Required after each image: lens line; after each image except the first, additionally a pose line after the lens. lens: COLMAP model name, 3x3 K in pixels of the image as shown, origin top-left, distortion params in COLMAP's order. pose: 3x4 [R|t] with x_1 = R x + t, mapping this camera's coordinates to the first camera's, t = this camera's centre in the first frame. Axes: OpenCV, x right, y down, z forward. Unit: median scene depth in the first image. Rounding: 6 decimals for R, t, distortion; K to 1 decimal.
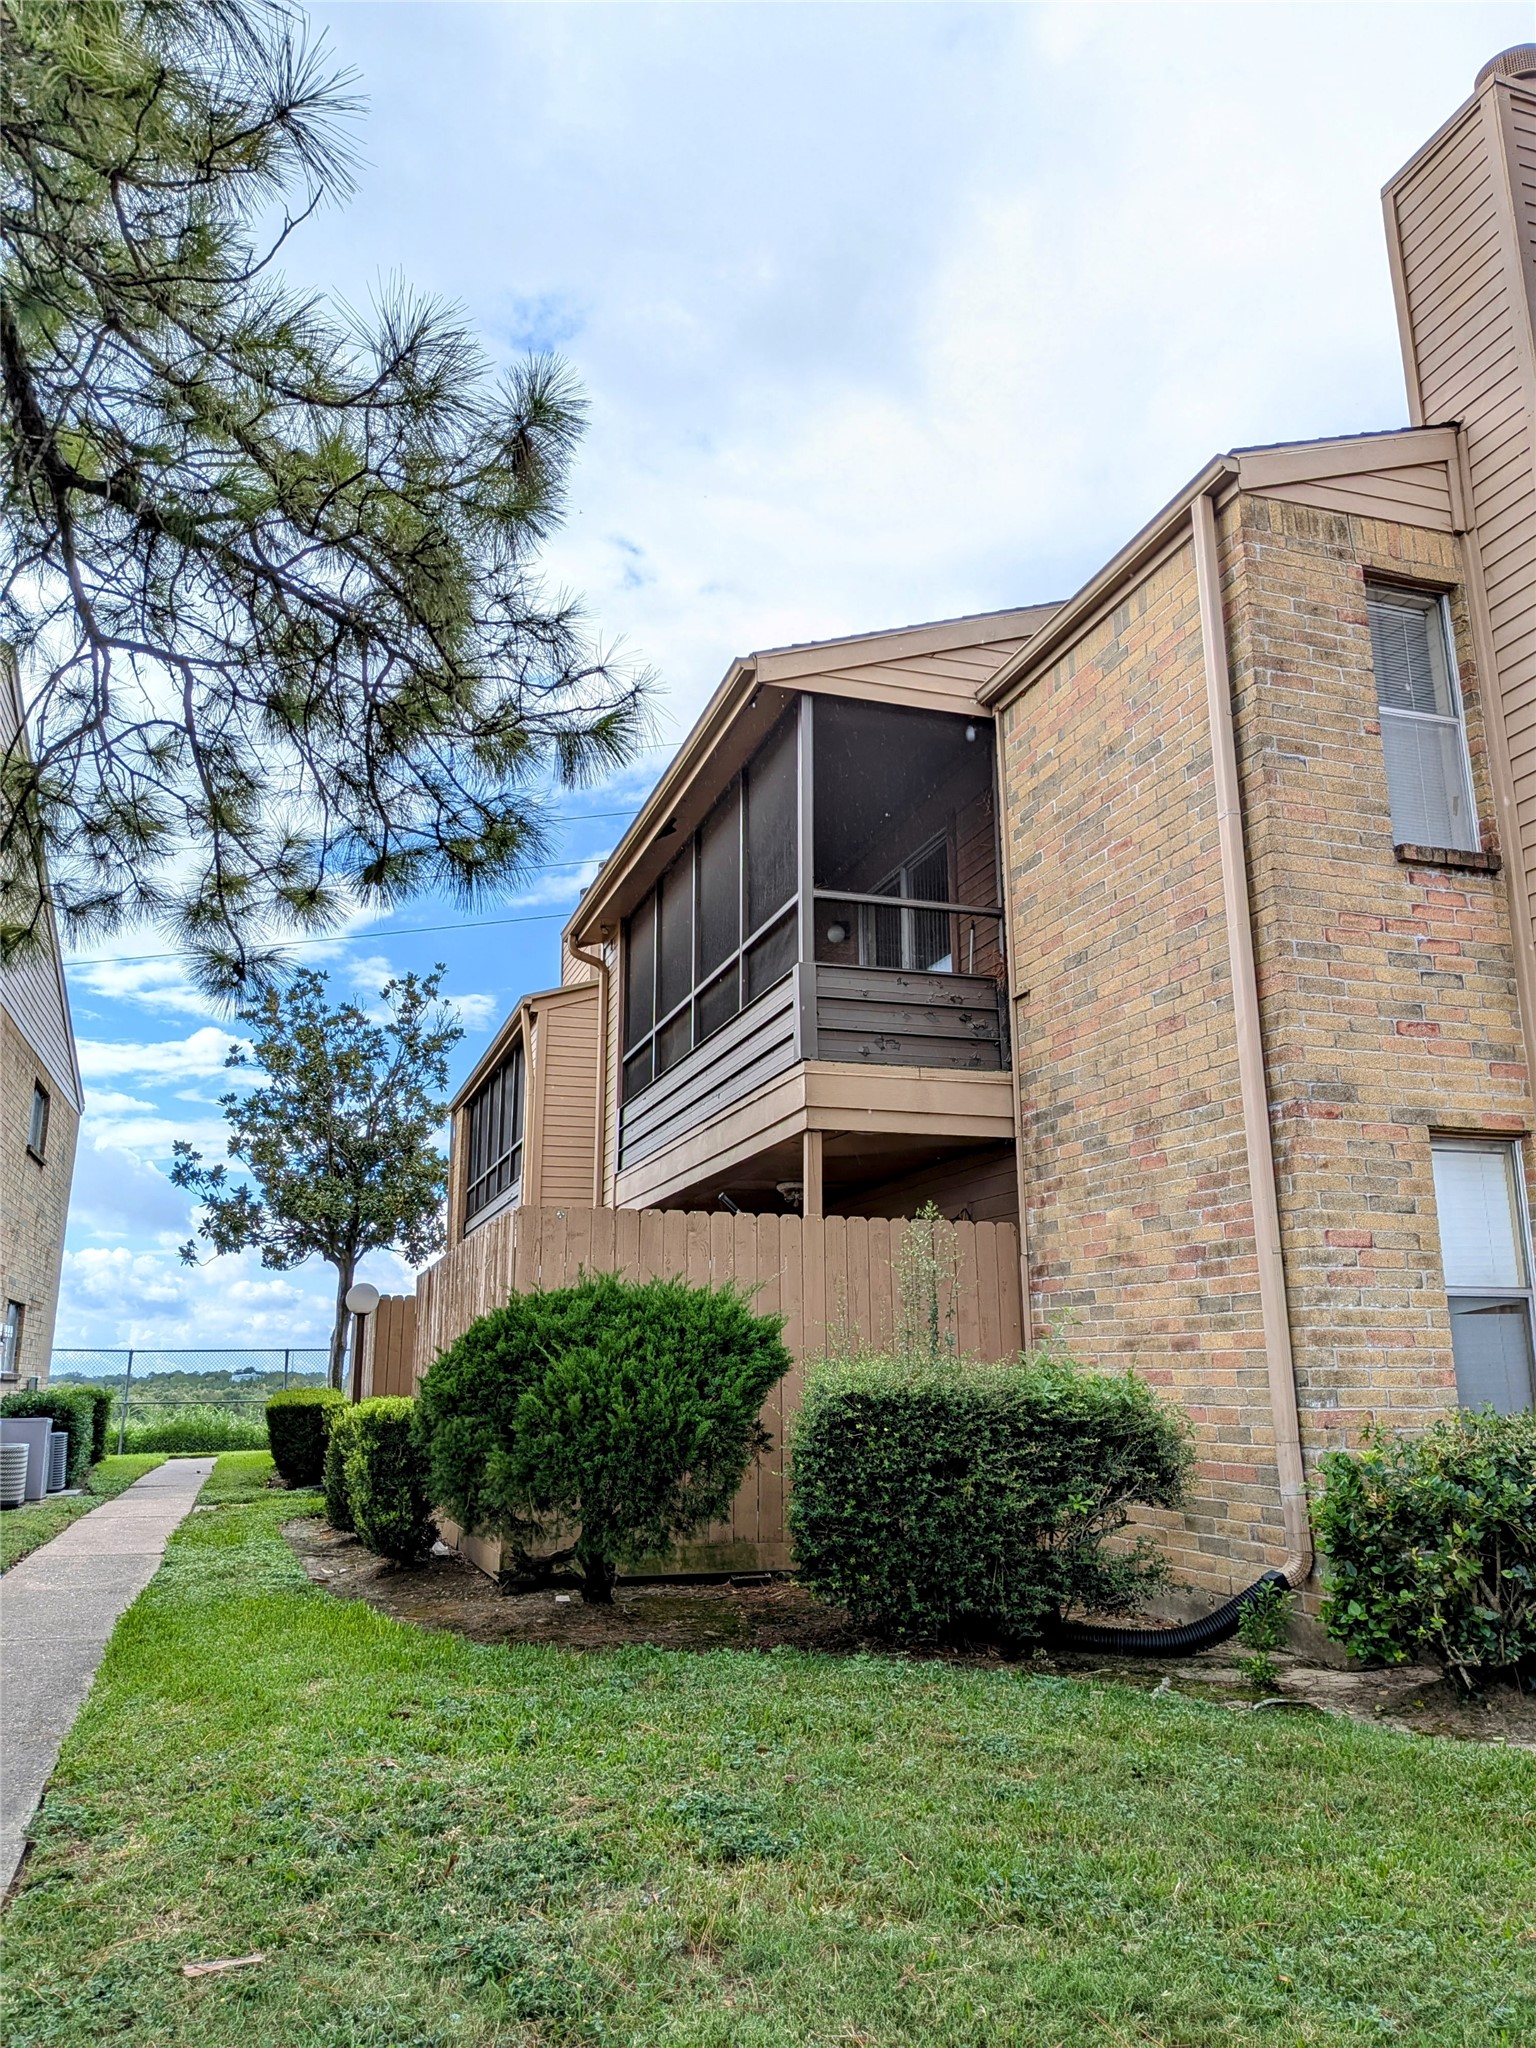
lens RADIAL K [[1485.7, 0, 768.0], [0, 1485.7, 1024.0], [0, 0, 1]] dist [0.093713, -0.219873]
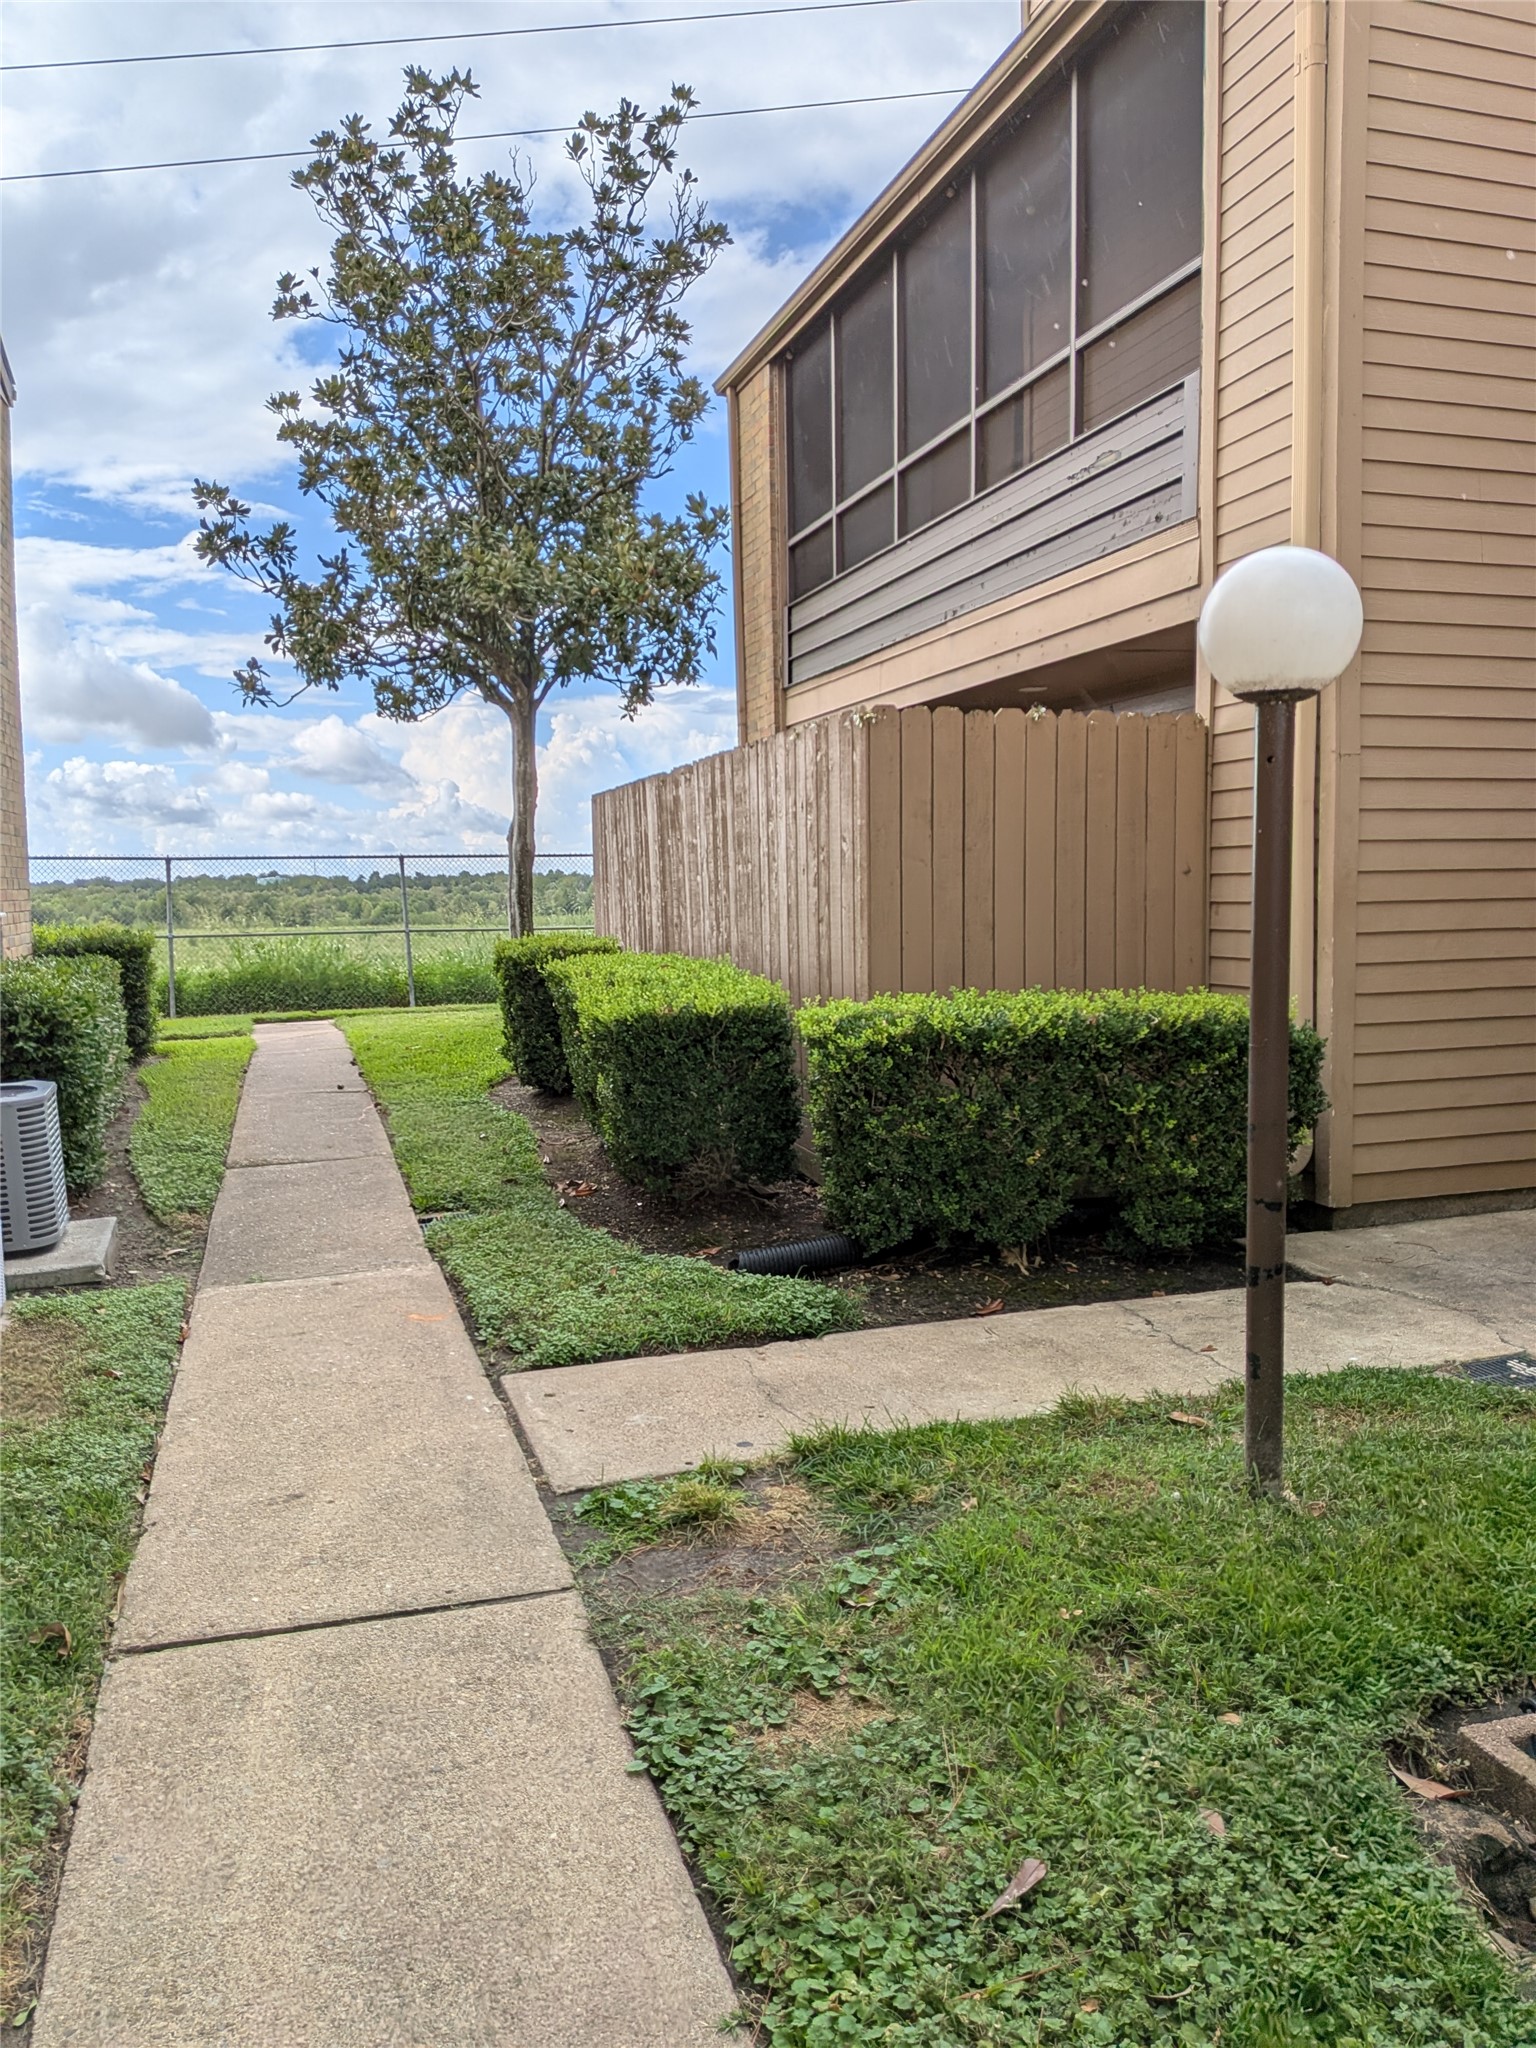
lens RADIAL K [[1485.7, 0, 768.0], [0, 1485.7, 1024.0], [0, 0, 1]] dist [0.093713, -0.219873]
pose [[0.999852, -0.009918, -0.014029, -0.185008], [0.013926, 0.946058, 0.323697, 0.092729], [0.010062, -0.323845, 0.946057, 0.430478]]
